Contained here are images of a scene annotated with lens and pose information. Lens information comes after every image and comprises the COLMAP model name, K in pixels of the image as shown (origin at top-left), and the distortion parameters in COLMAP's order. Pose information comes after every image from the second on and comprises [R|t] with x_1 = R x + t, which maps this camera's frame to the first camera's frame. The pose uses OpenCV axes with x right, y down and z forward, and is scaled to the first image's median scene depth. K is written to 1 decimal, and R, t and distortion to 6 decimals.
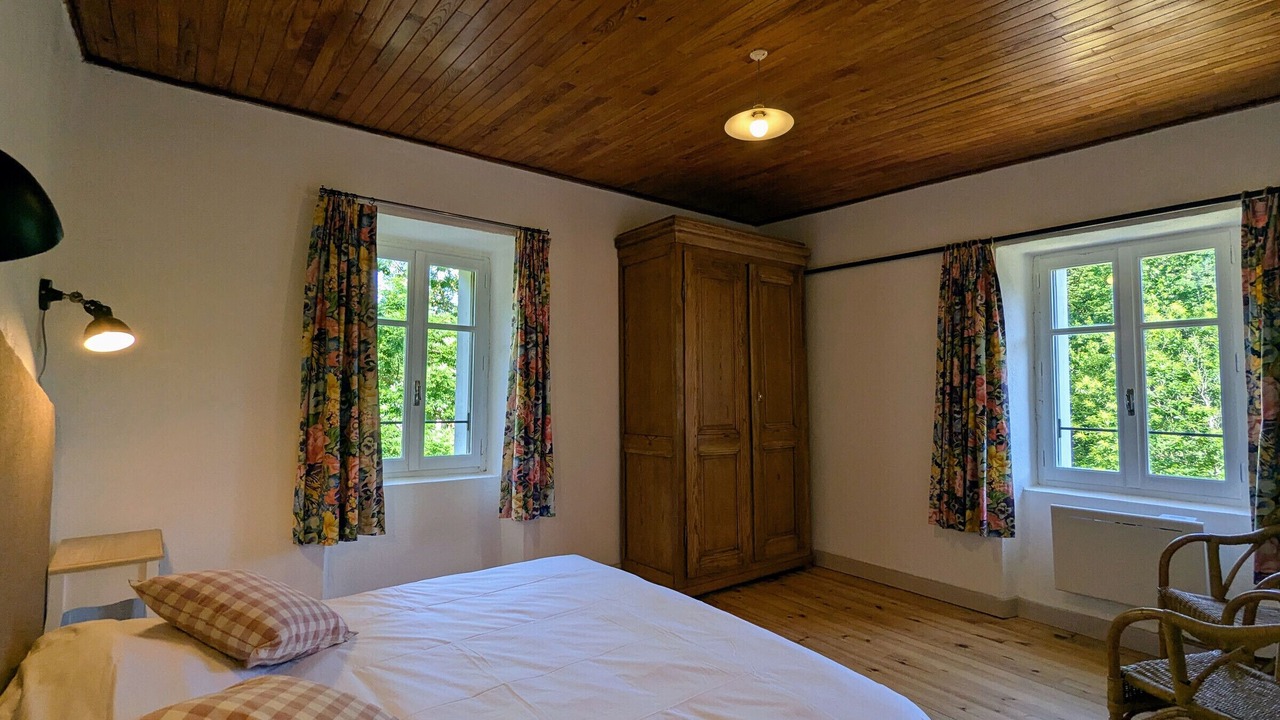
lens RADIAL K [[609.5, 0, 640.0], [0, 609.5, 360.0], [0, 0, 1]] dist [-0.003826, -0.000071]
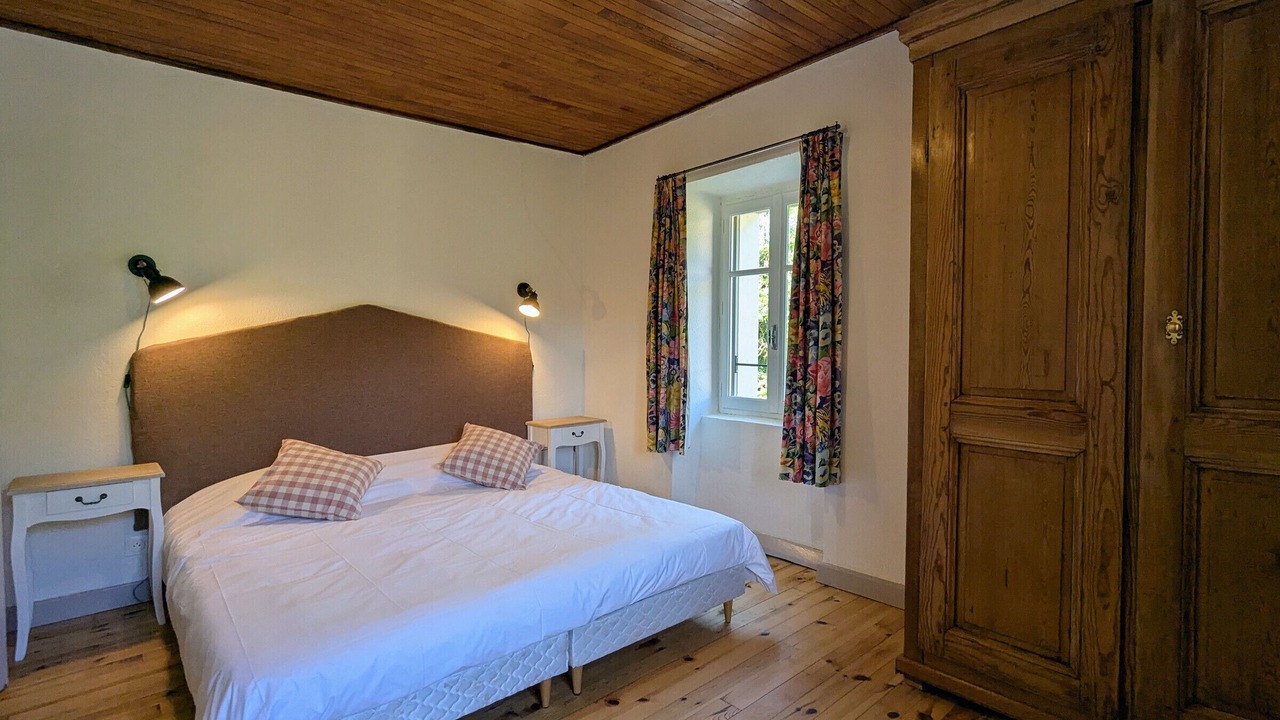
lens RADIAL K [[609.5, 0, 640.0], [0, 609.5, 360.0], [0, 0, 1]] dist [-0.003826, -0.000071]
pose [[0.054420, 0.012532, -0.998439, 0.758321], [0.046657, 0.998797, 0.015079, 0.079546], [0.997427, -0.047405, 0.053770, 0.863803]]
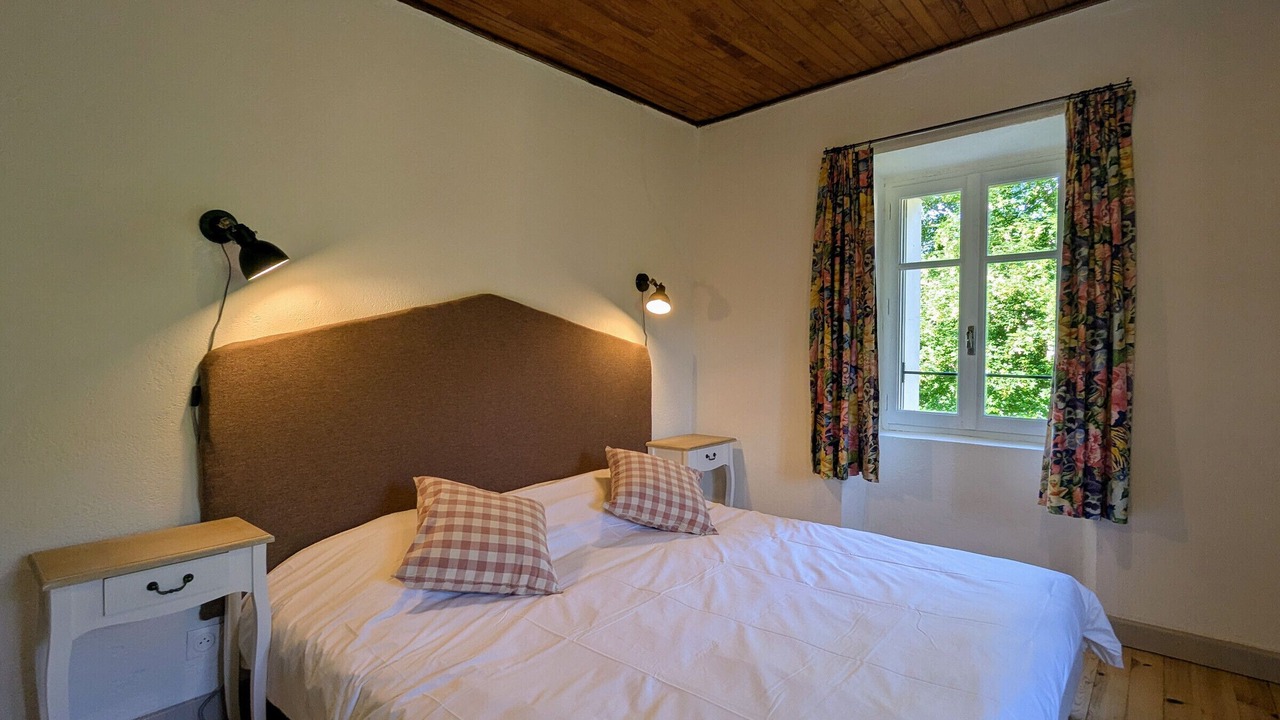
lens RADIAL K [[609.5, 0, 640.0], [0, 609.5, 360.0], [0, 0, 1]] dist [-0.003826, -0.000071]
pose [[0.175961, -0.002313, -0.984394, 0.477048], [0.043644, 0.999032, 0.005454, 0.068049], [0.983429, -0.043923, 0.175892, 0.463519]]
